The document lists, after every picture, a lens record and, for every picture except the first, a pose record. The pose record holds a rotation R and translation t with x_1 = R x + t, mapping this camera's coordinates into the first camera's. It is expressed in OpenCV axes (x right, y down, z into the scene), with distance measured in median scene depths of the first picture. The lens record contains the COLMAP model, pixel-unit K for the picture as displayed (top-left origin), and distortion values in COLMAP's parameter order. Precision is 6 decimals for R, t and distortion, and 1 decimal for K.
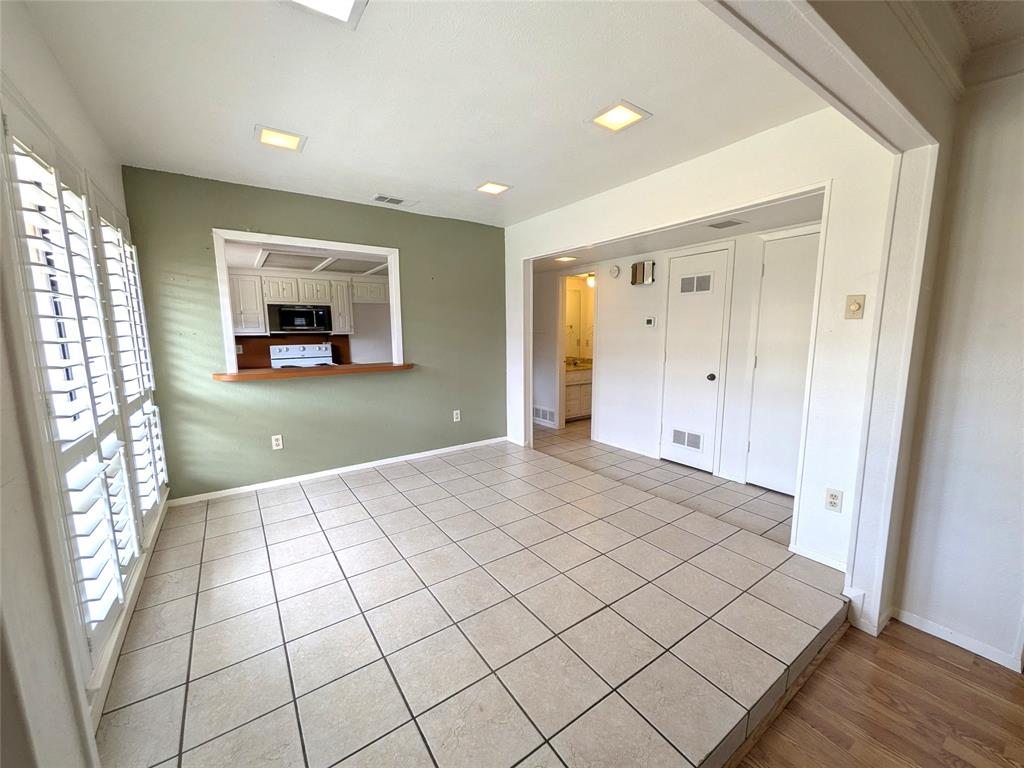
lens RADIAL K [[406.0, 0, 511.7], [0, 406.0, 386.2], [0, 0, 1]] dist [0.002450, 0.000067]
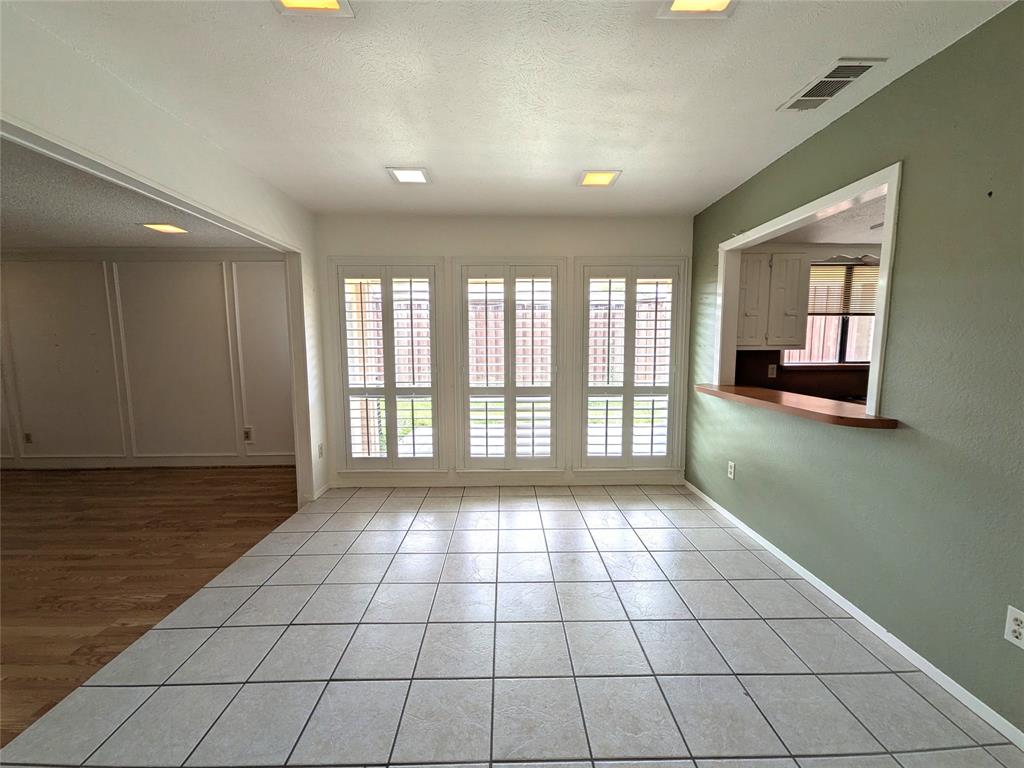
lens RADIAL K [[406.0, 0, 511.7], [0, 406.0, 386.2], [0, 0, 1]] dist [0.002450, 0.000067]
pose [[-0.555019, 0.094911, -0.826406, 0.355147], [-0.111280, 0.976068, 0.186836, -0.134818], [0.824361, 0.195660, -0.531174, 0.940561]]
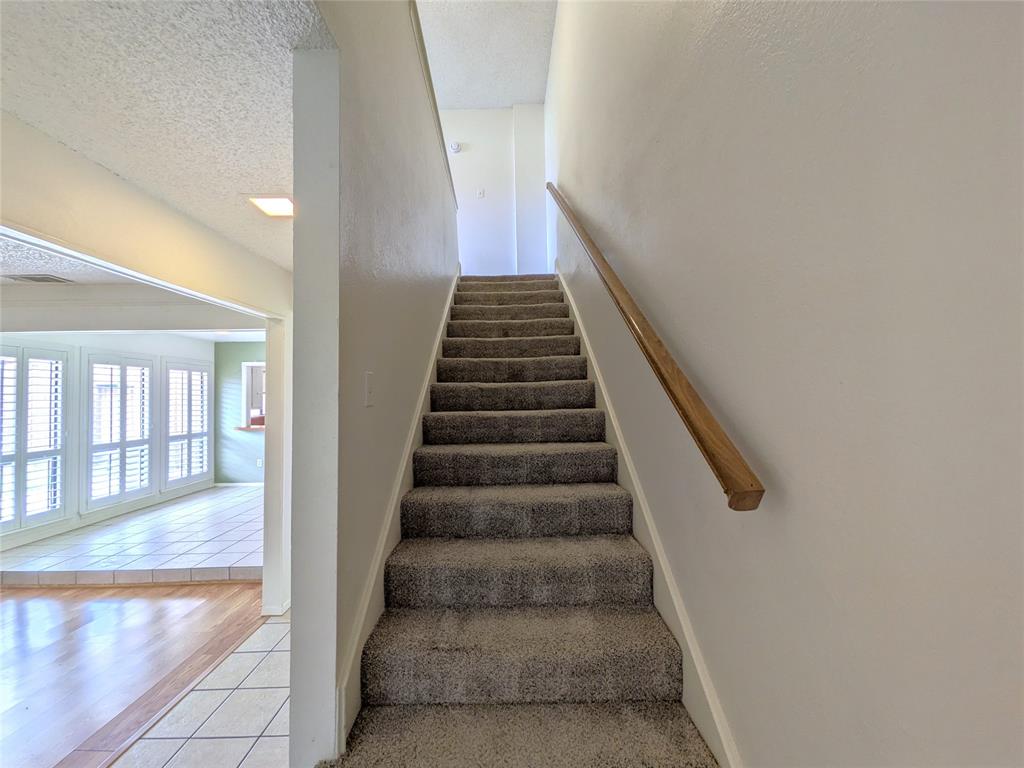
lens RADIAL K [[403.1, 0, 512.0], [0, 403.1, 384.0], [0, 0, 1]] dist [0.000725, -0.000017]
pose [[0.831094, -0.023635, -0.555629, 1.395930], [-0.068859, 0.987035, -0.144984, -0.036628], [0.551852, 0.158756, 0.818692, 0.010897]]
